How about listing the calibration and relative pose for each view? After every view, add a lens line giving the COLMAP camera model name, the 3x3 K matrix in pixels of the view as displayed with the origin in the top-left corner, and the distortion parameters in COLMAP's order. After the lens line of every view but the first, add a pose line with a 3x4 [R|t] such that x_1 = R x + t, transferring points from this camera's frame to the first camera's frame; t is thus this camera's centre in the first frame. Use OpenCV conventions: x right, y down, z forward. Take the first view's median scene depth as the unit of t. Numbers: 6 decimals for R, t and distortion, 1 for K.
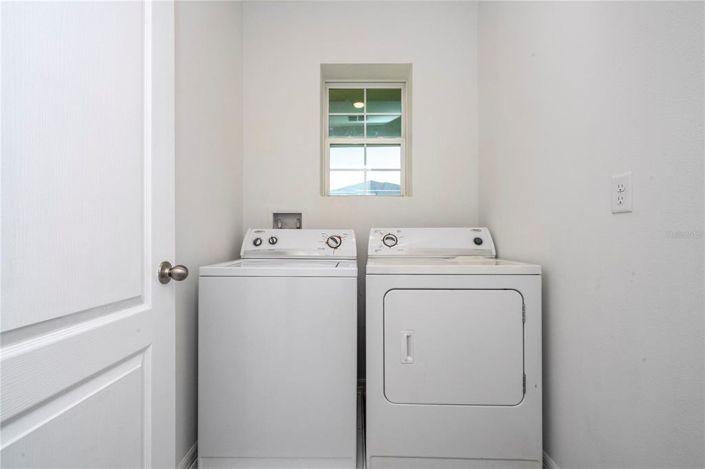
lens RADIAL K [[315.9, 0, 356.9], [0, 315.9, 236.0], [0, 0, 1]] dist [-0.000752, -0.000164]
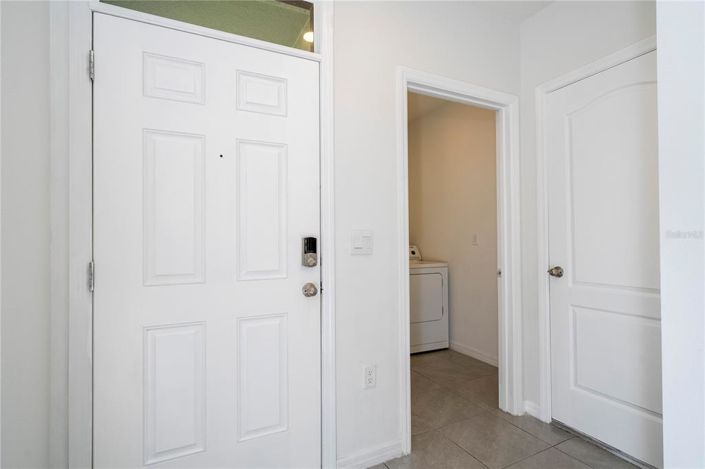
lens RADIAL K [[359.5, 0, 352.5], [0, 359.5, 234.5], [0, 0, 1]] dist [0.002116, 0.000193]
pose [[0.901988, 0.002532, 0.431753, -0.957432], [0.003700, 0.999901, -0.013595, -0.069277], [-0.431745, 0.013860, 0.901889, -0.904590]]
